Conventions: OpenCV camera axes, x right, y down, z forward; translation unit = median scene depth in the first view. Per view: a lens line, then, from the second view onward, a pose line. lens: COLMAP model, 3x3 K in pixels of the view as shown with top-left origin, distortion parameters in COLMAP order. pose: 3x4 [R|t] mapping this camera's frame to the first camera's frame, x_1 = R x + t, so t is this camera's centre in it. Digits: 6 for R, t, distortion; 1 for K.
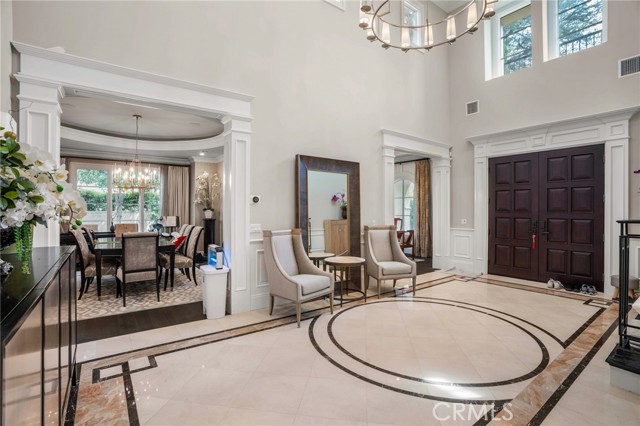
lens RADIAL K [[300.8, 0, 318.0], [0, 300.8, 211.2], [0, 0, 1]] dist [-0.042784, 0.001388]
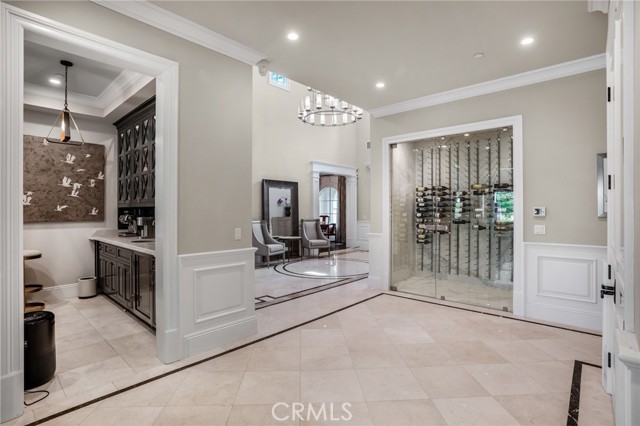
lens RADIAL K [[310.9, 0, 323.8], [0, 310.9, 209.6], [0, 0, 1]] dist [-0.019817, -0.000178]
pose [[0.976506, -0.002345, 0.215476, -0.098276], [0.003232, 0.999988, -0.003766, 0.001259], [-0.215465, 0.004375, 0.976502, -0.737927]]
